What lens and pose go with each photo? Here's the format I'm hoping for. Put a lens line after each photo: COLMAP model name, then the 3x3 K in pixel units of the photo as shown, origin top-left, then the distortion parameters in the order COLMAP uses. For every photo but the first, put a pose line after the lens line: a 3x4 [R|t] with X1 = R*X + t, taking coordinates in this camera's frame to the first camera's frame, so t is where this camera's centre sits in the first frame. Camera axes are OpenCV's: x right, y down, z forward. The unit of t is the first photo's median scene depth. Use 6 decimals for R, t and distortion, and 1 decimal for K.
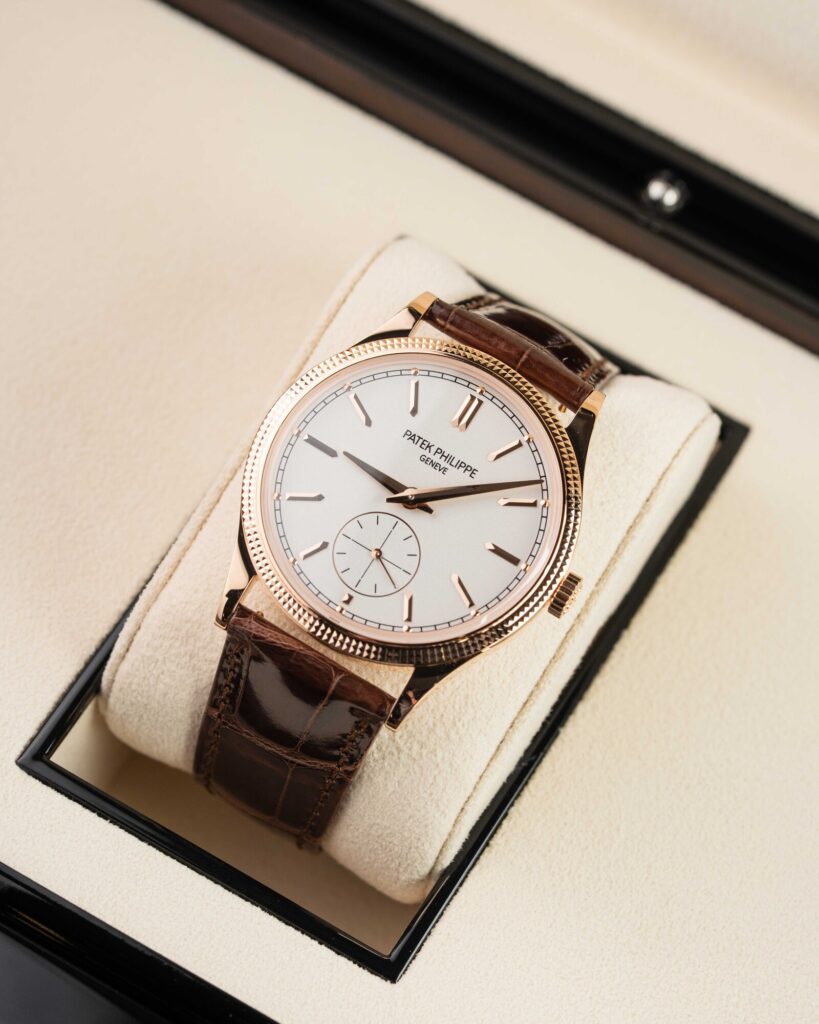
lens RADIAL K [[4632.9, 0, 409.1], [0, 4632.9, 512.7], [0, 0, 1]] dist [-0.084822, 0.000000]
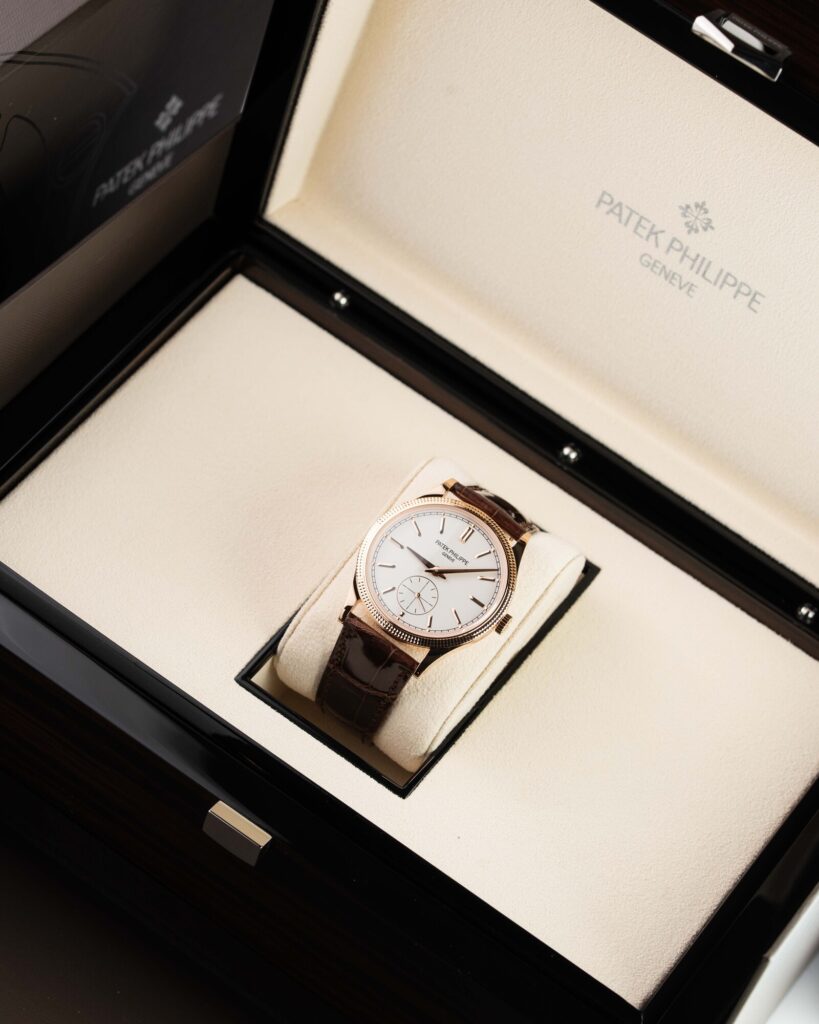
lens RADIAL K [[4632.9, 0, 408.6], [0, 4632.9, 510.8], [0, 0, 1]] dist [-0.084822, 0.000000]
pose [[0.994153, 0.107088, 0.013885, -0.044064], [-0.105349, 0.990075, -0.093025, 0.166023], [-0.023709, 0.091019, 0.995567, -1.101805]]
